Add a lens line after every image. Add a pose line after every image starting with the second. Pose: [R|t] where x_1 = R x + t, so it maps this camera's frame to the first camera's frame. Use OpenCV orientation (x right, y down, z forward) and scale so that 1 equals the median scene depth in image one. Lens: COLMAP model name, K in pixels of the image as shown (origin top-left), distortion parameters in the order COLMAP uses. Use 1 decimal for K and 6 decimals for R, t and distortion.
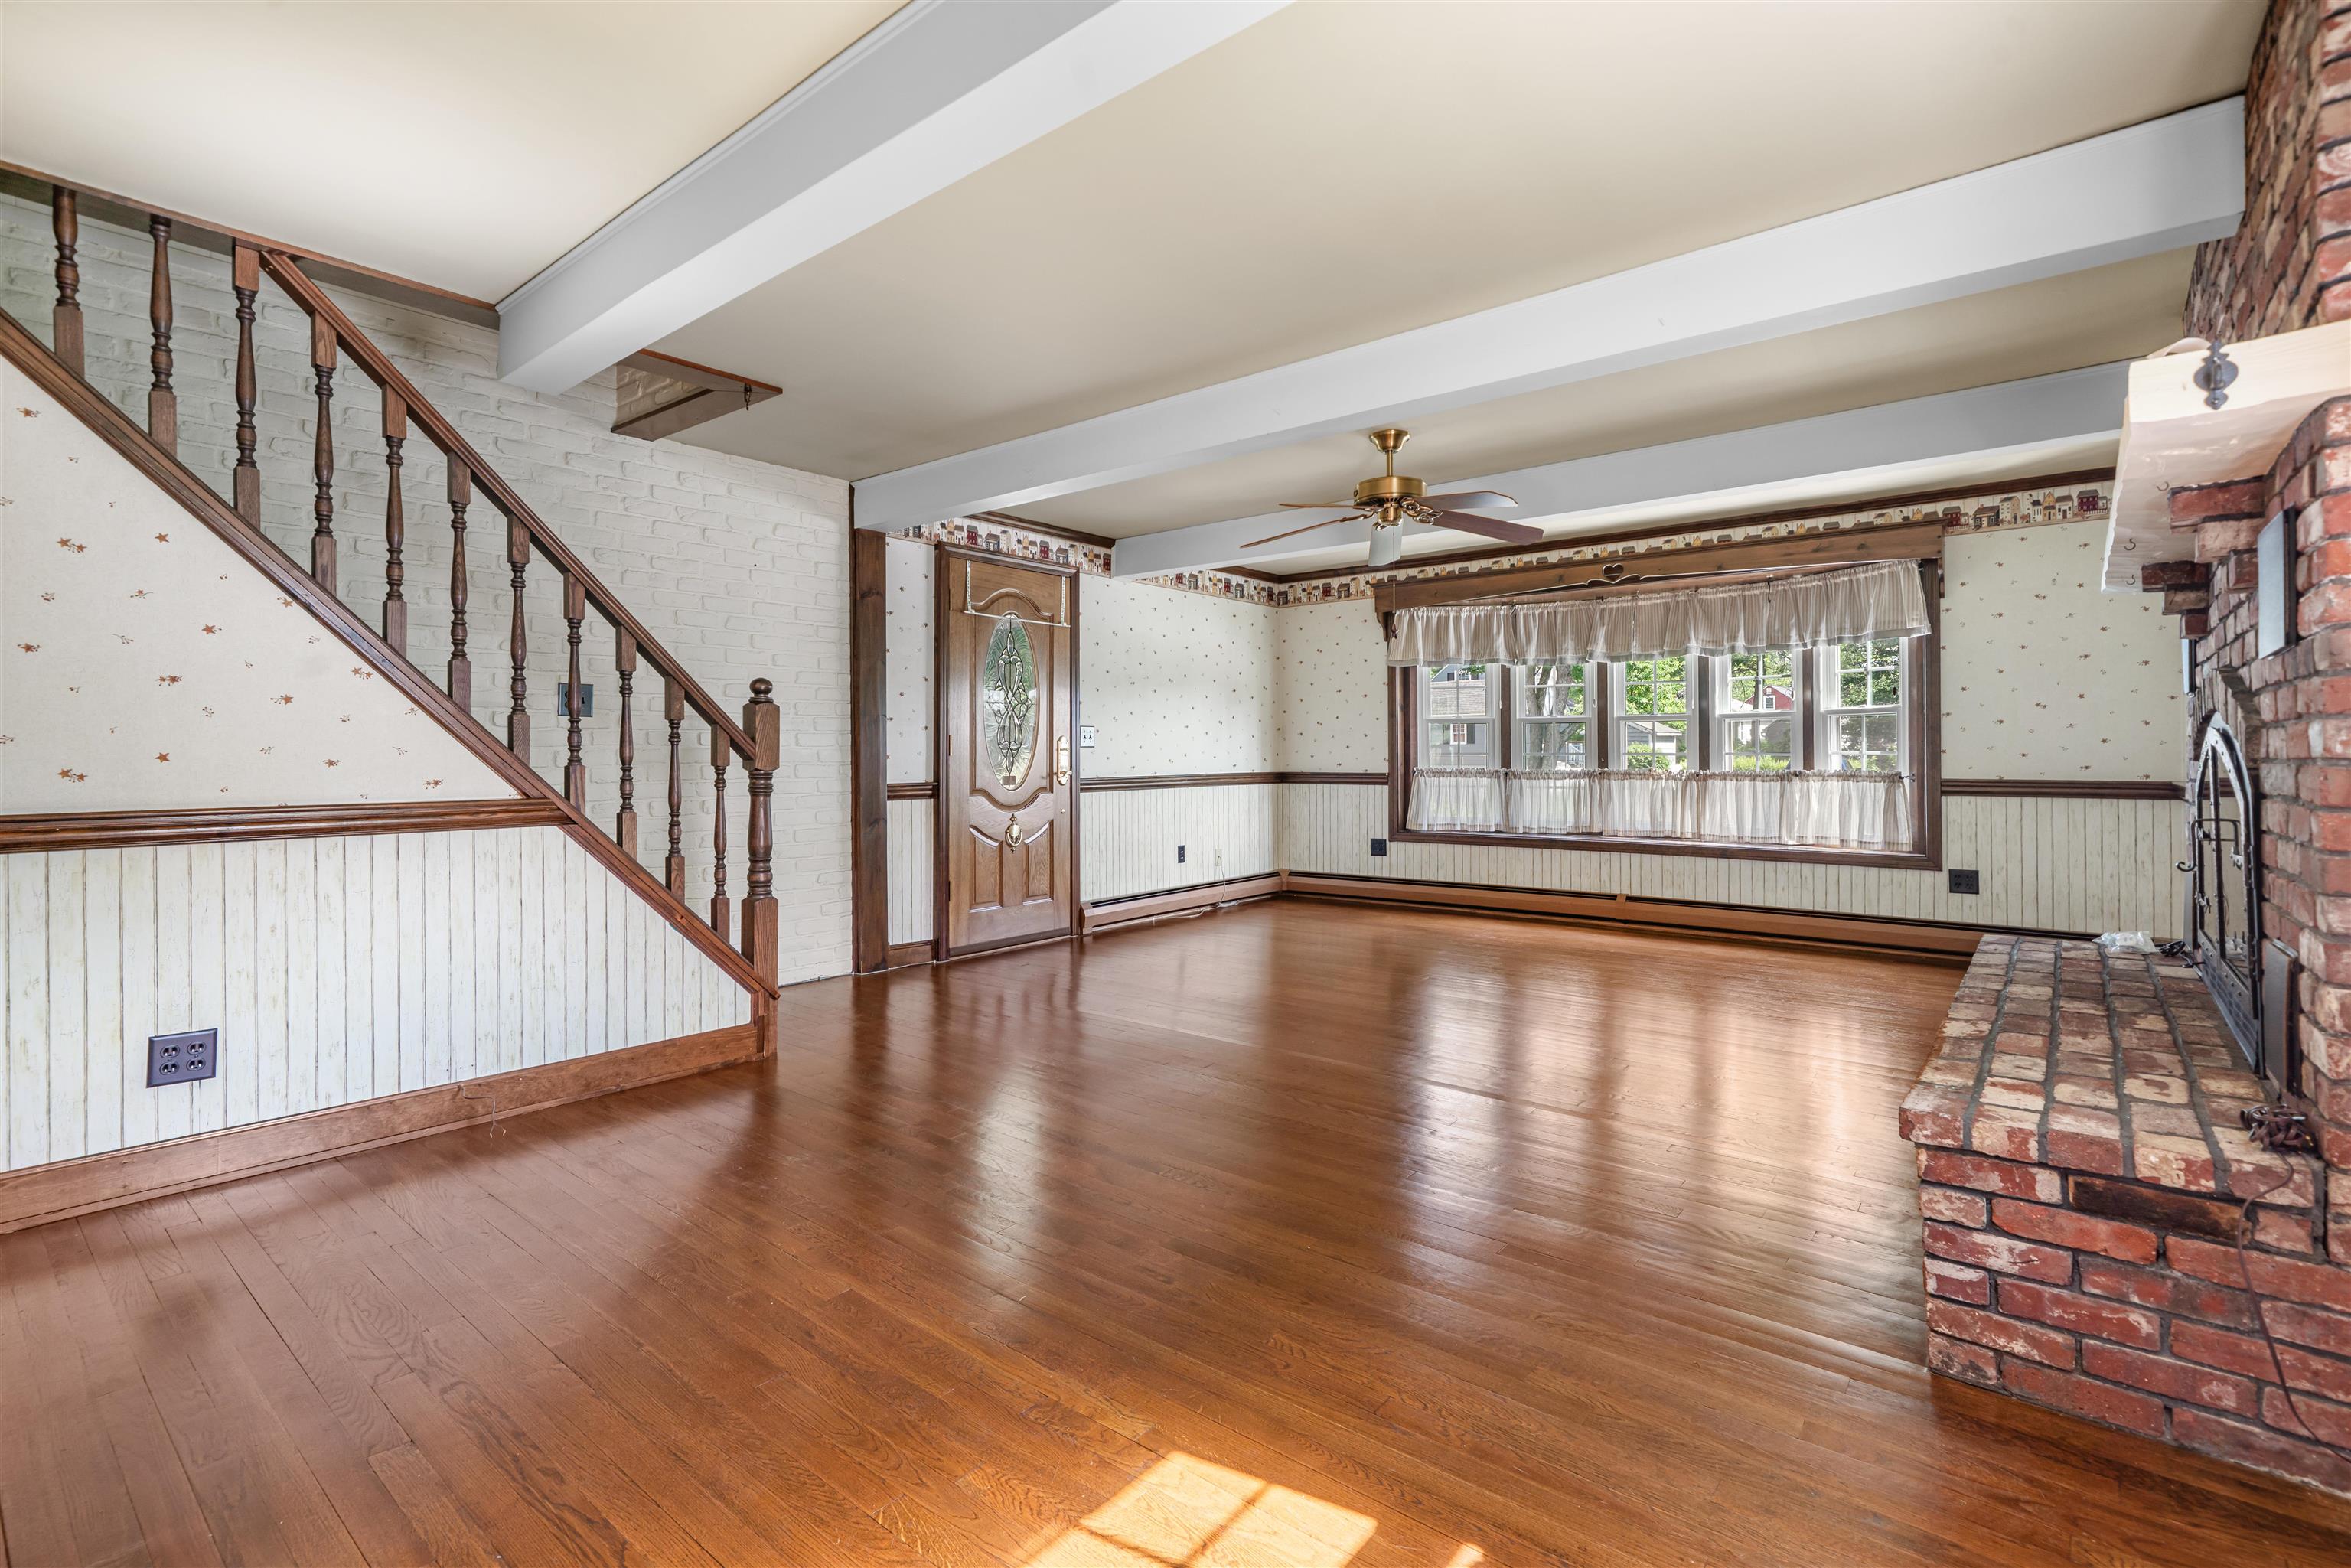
lens RADIAL K [[1094.2, 0, 1216.0], [0, 1094.2, 748.0], [0, 0, 1]] dist [0.001686, 0.000262]
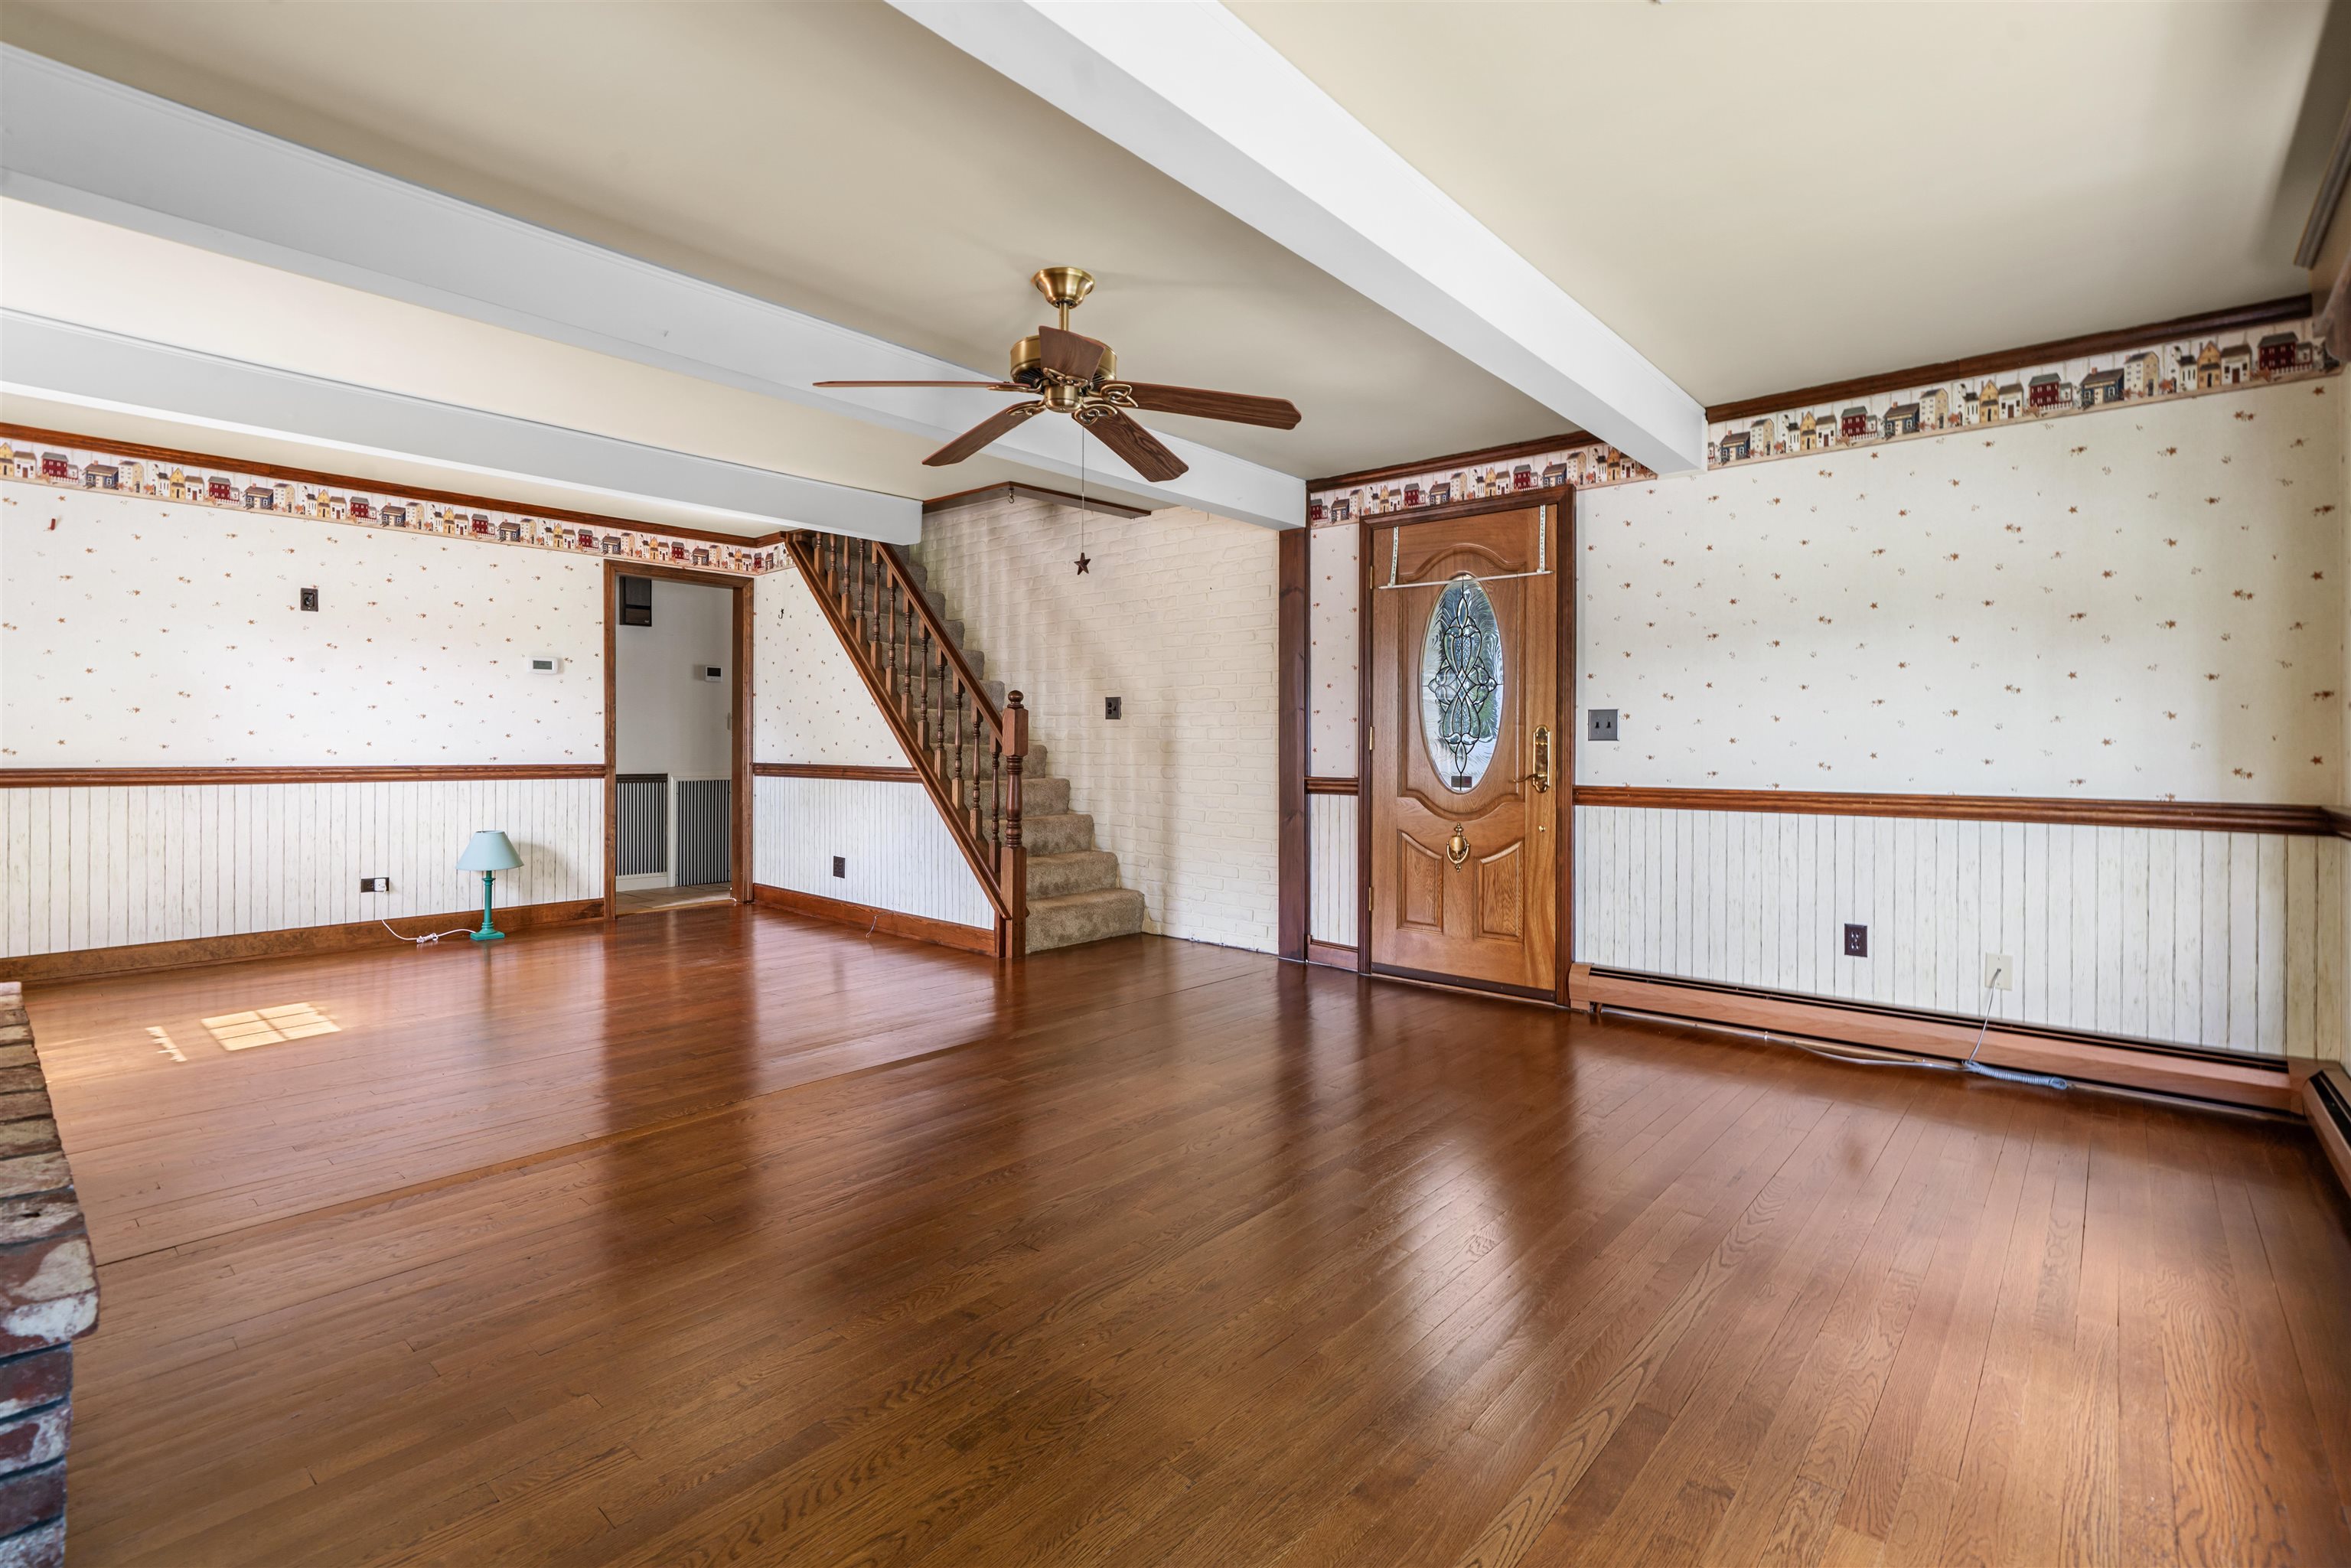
lens RADIAL K [[1053.3, 0, 1147.8], [0, 1053.3, 748.8], [0, 0, 1]] dist [-0.000091, 0.000177]
pose [[-0.059322, 0.004525, -0.998229, 0.625513], [-0.003670, 0.999982, 0.004751, 0.002768], [0.998232, 0.003946, -0.059305, 0.847506]]
